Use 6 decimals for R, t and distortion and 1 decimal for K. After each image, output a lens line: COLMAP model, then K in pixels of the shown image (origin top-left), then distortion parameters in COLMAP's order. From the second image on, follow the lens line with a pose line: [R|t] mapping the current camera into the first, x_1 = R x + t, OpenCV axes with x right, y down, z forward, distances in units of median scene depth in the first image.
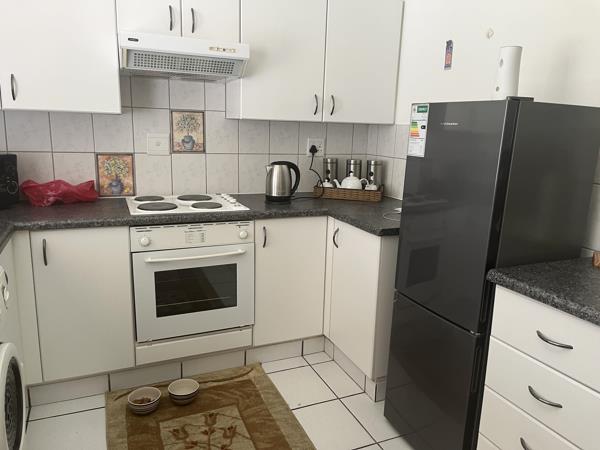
lens RADIAL K [[453.6, 0, 302.6], [0, 453.6, 225.4], [0, 0, 1]] dist [0.041818, -0.040171]
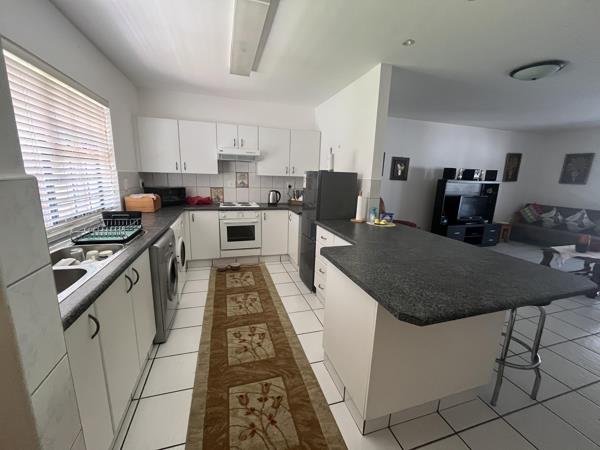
lens RADIAL K [[242.5, 0, 299.0], [0, 242.5, 226.4], [0, 0, 1]] dist [-0.006365, 0.000452]
pose [[0.993063, 0.021492, -0.115605, 0.326623], [-0.023041, 0.999661, -0.012084, 0.107806], [0.115306, 0.014663, 0.993222, -0.525981]]
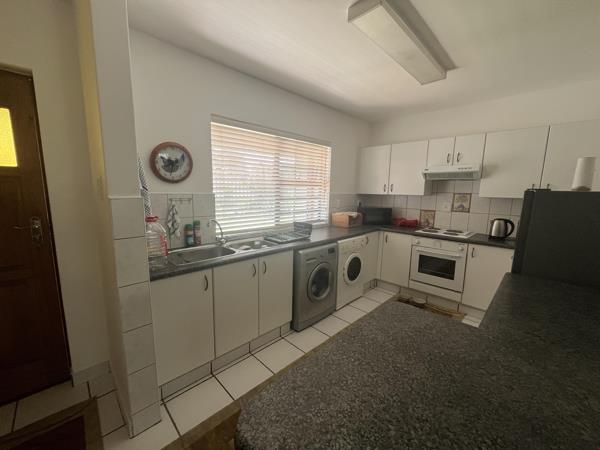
lens RADIAL K [[242.5, 0, 296.6], [0, 242.5, 226.2], [0, 0, 1]] dist [-0.006365, 0.000452]
pose [[0.352730, 0.113690, -0.928793, 0.687426], [-0.204836, 0.977899, 0.041910, 0.029216], [0.913030, 0.175468, 0.368221, -0.191695]]
